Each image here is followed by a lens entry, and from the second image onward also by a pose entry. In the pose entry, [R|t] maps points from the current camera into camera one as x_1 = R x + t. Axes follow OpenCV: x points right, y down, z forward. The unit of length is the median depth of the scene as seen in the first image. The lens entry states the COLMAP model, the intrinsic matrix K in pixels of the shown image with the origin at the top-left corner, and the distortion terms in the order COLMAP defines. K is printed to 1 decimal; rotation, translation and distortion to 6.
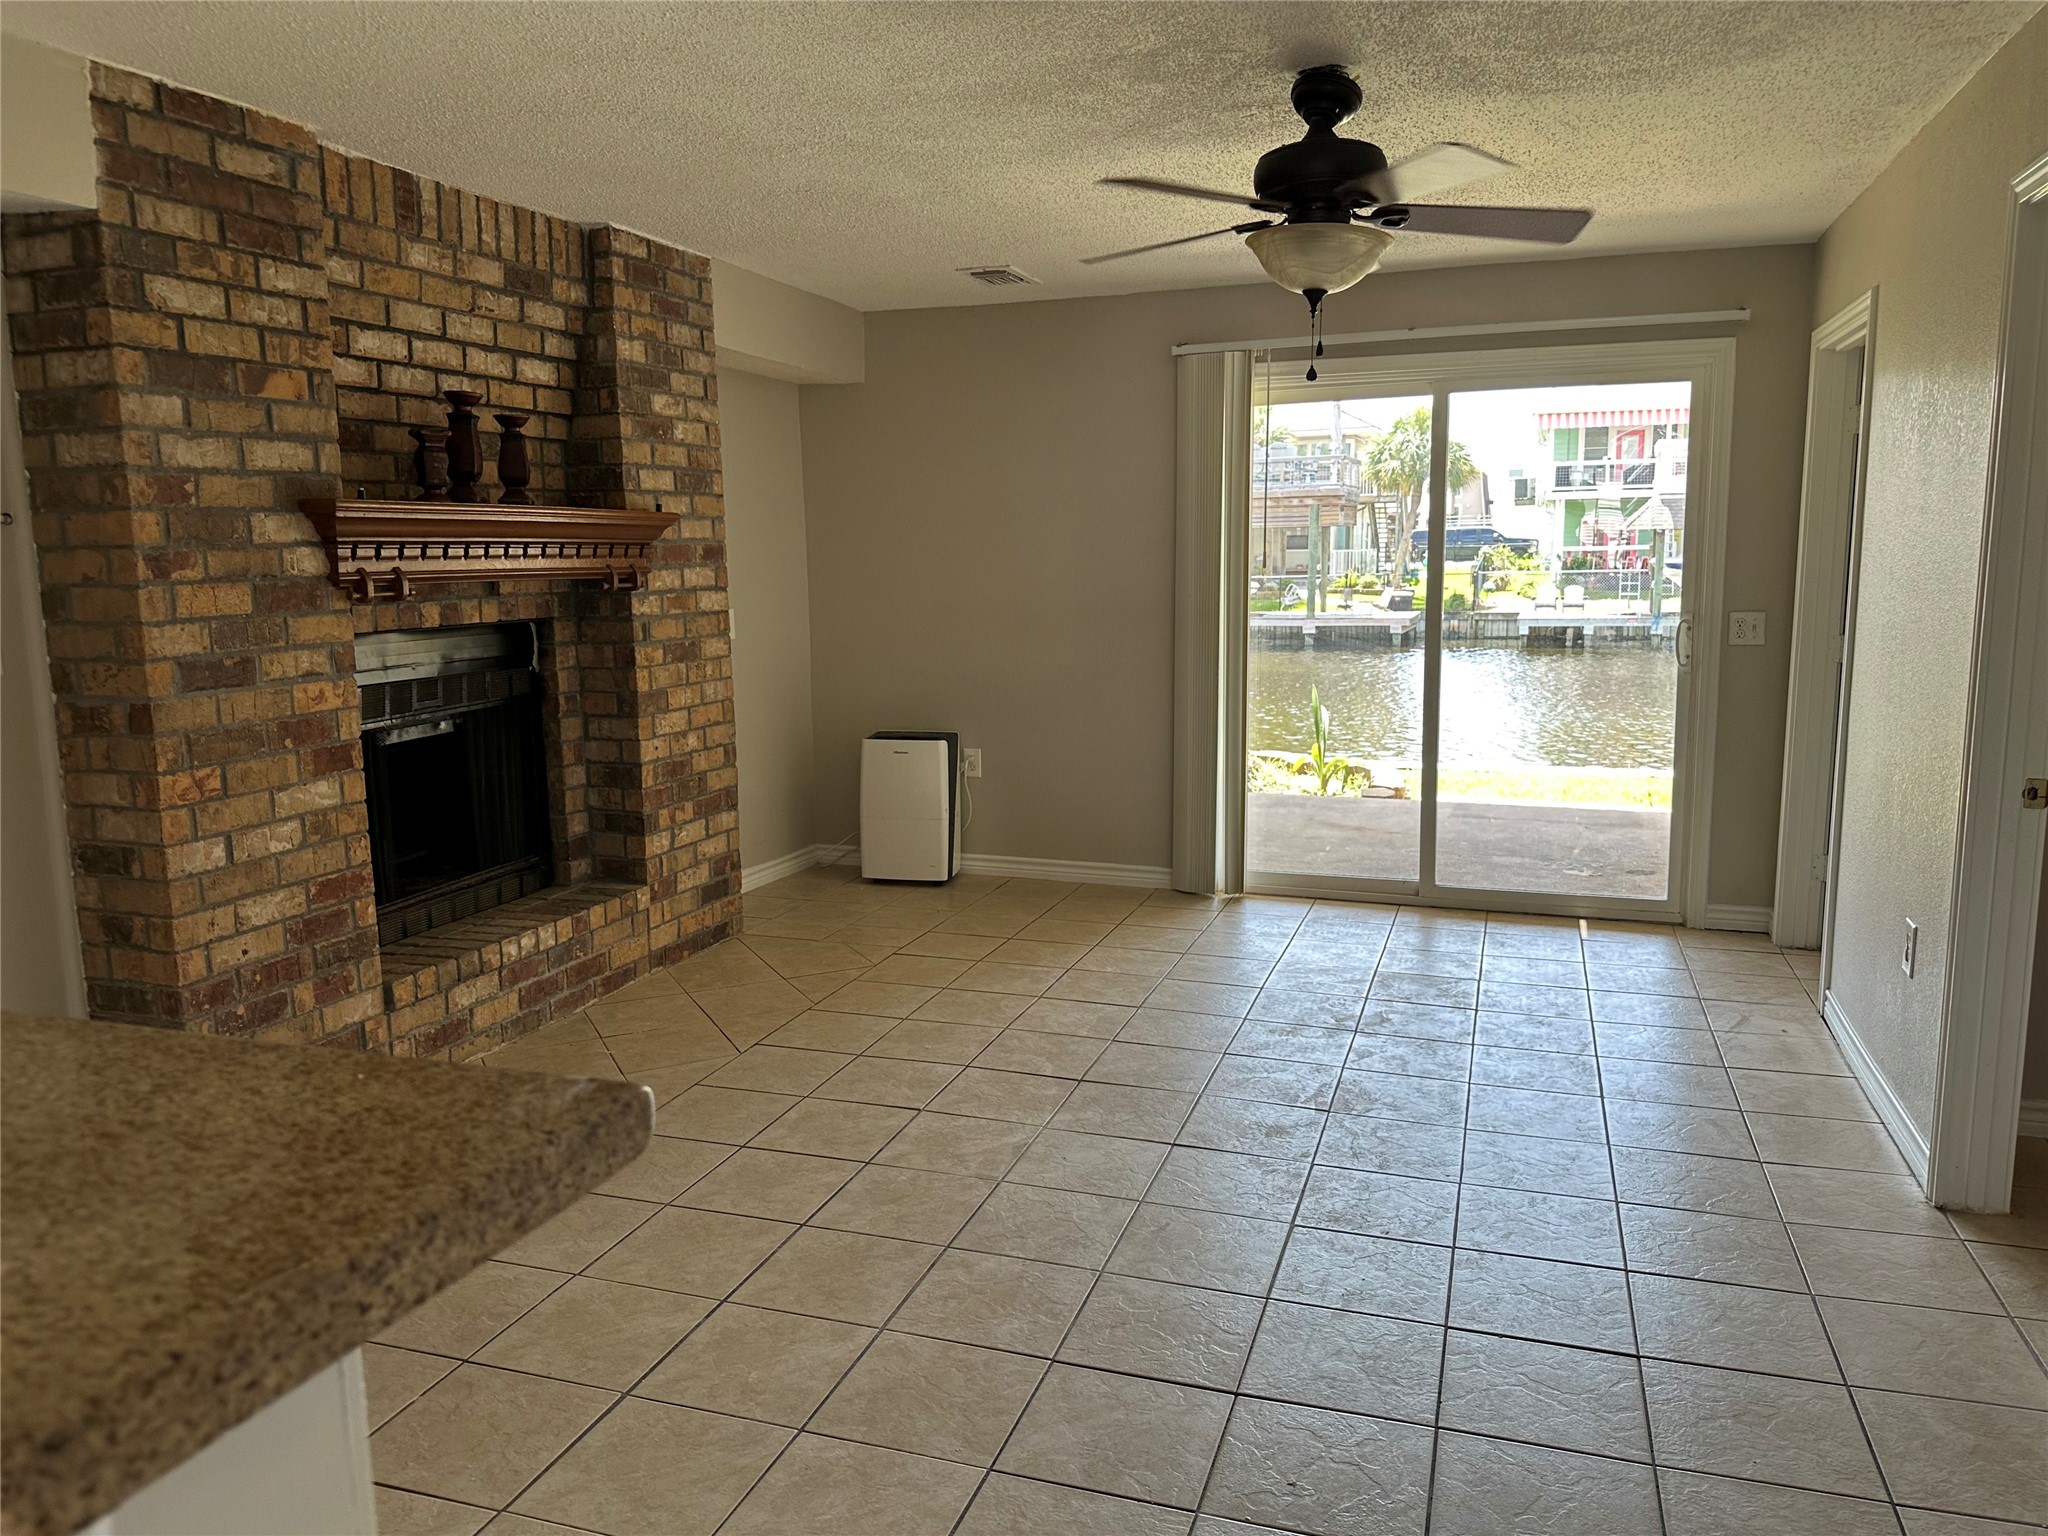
lens RADIAL K [[1478.2, 0, 1027.3], [0, 1478.2, 773.3], [0, 0, 1]] dist [0.013784, -0.026953]
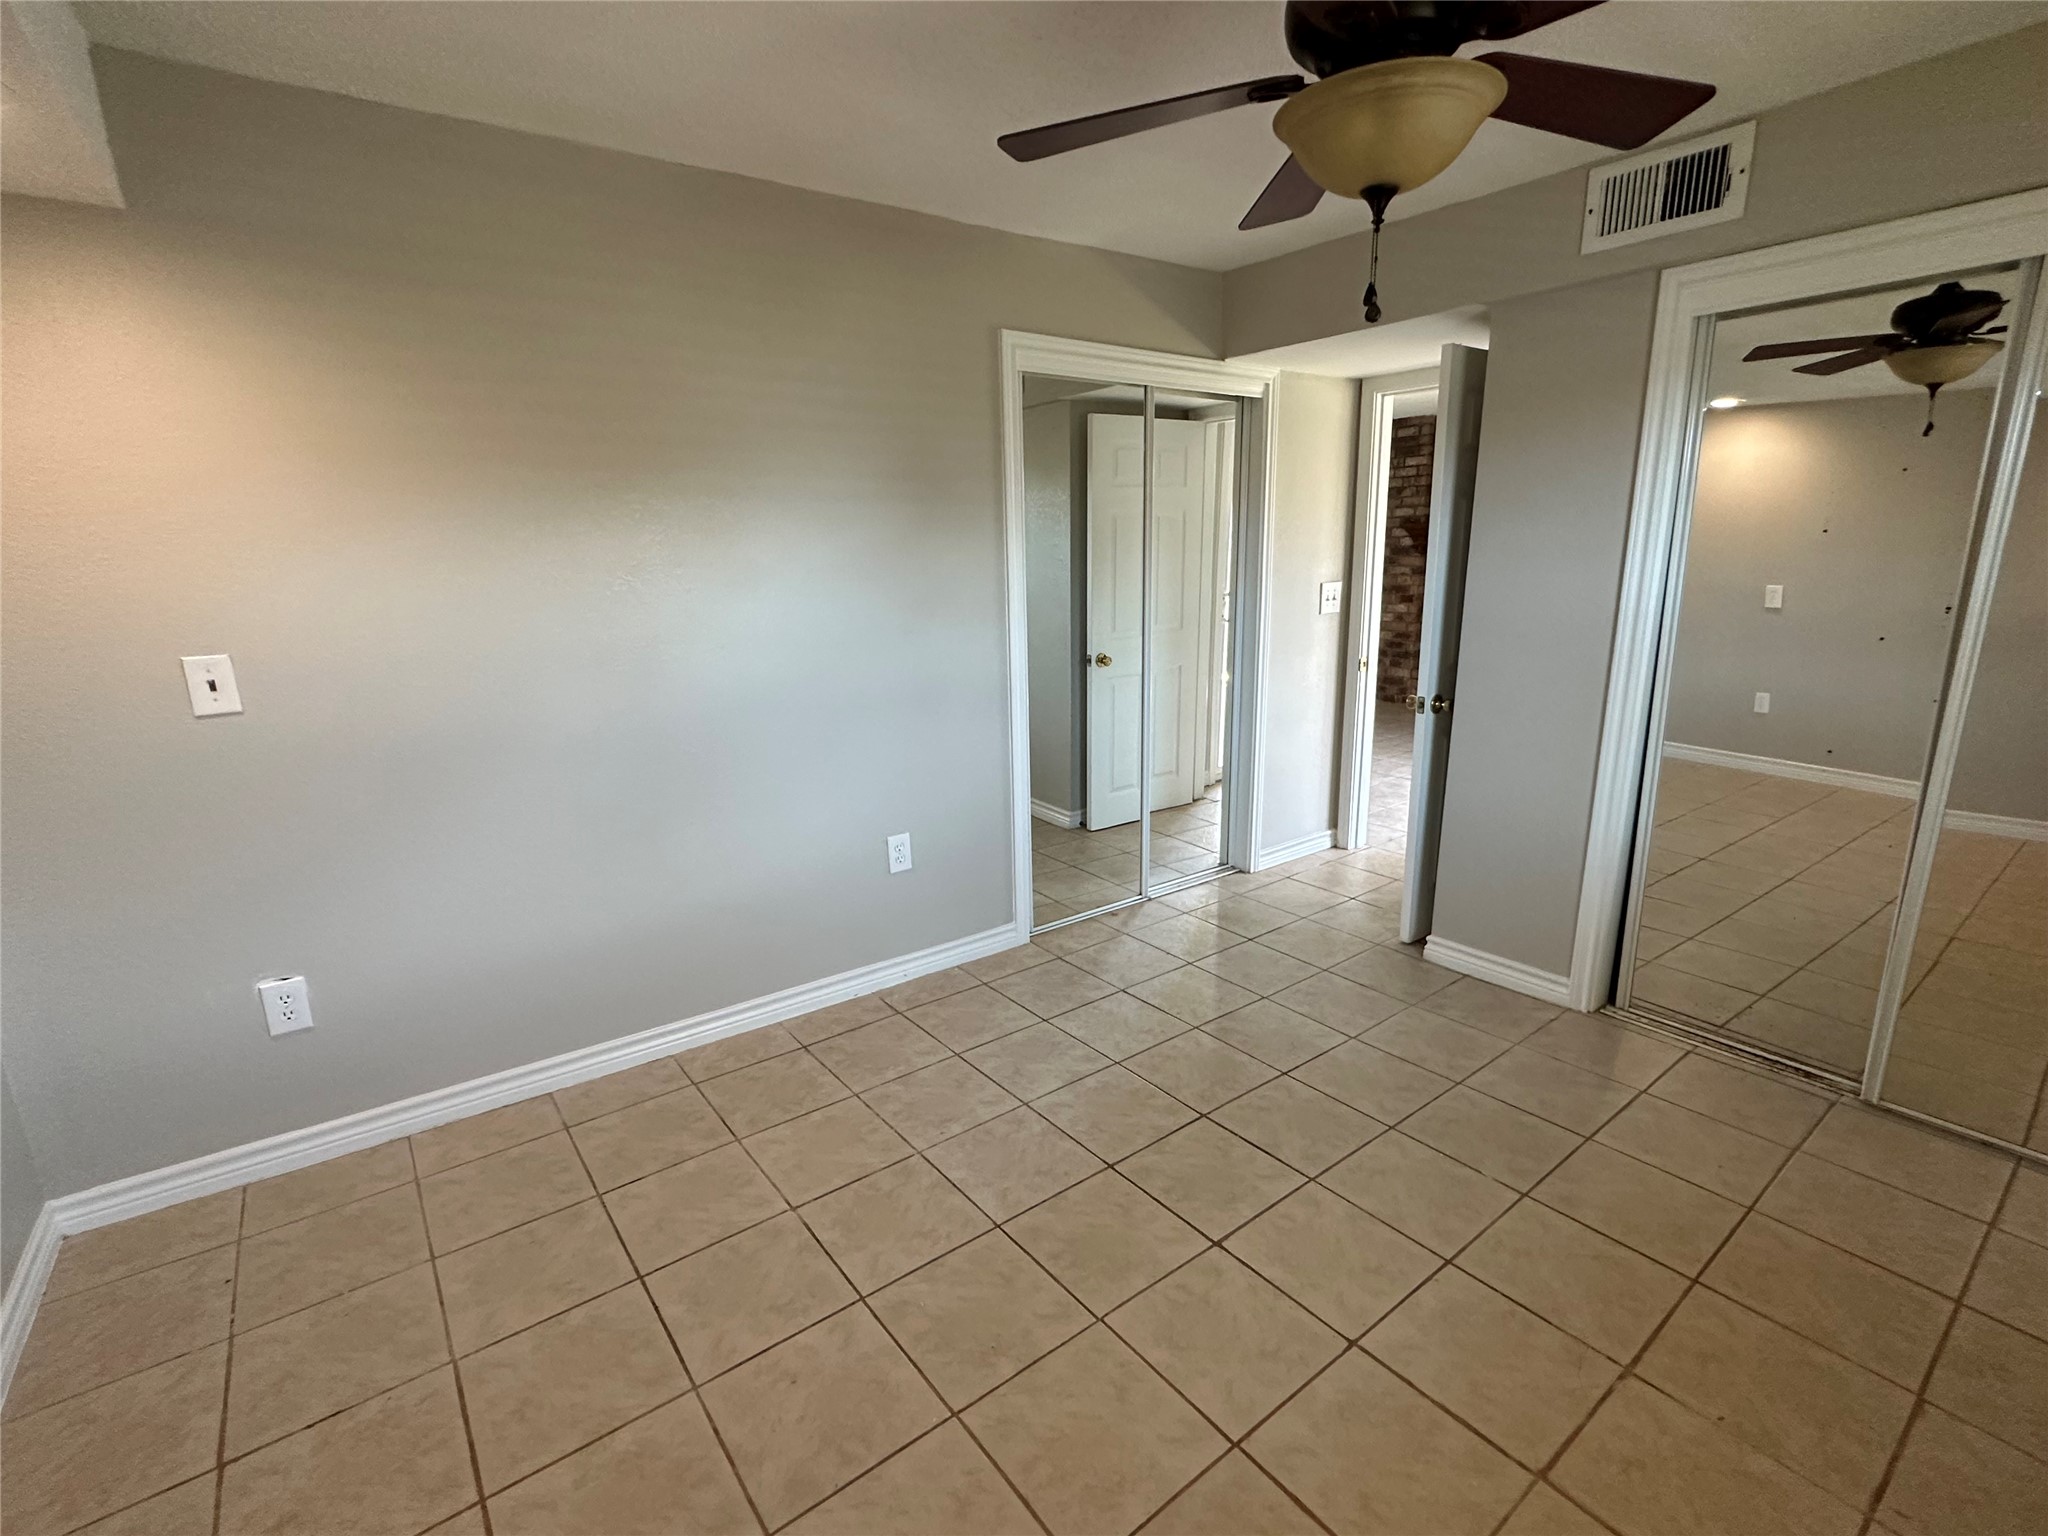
lens RADIAL K [[935.3, 0, 1027.9], [0, 935.3, 770.9], [0, 0, 1]] dist [-0.002495, -0.000925]
pose [[-0.556483, 0.203615, -0.805523, 1.733243], [-0.108940, 0.943255, 0.313690, -0.203446], [0.823686, 0.262317, -0.502723, 1.356843]]
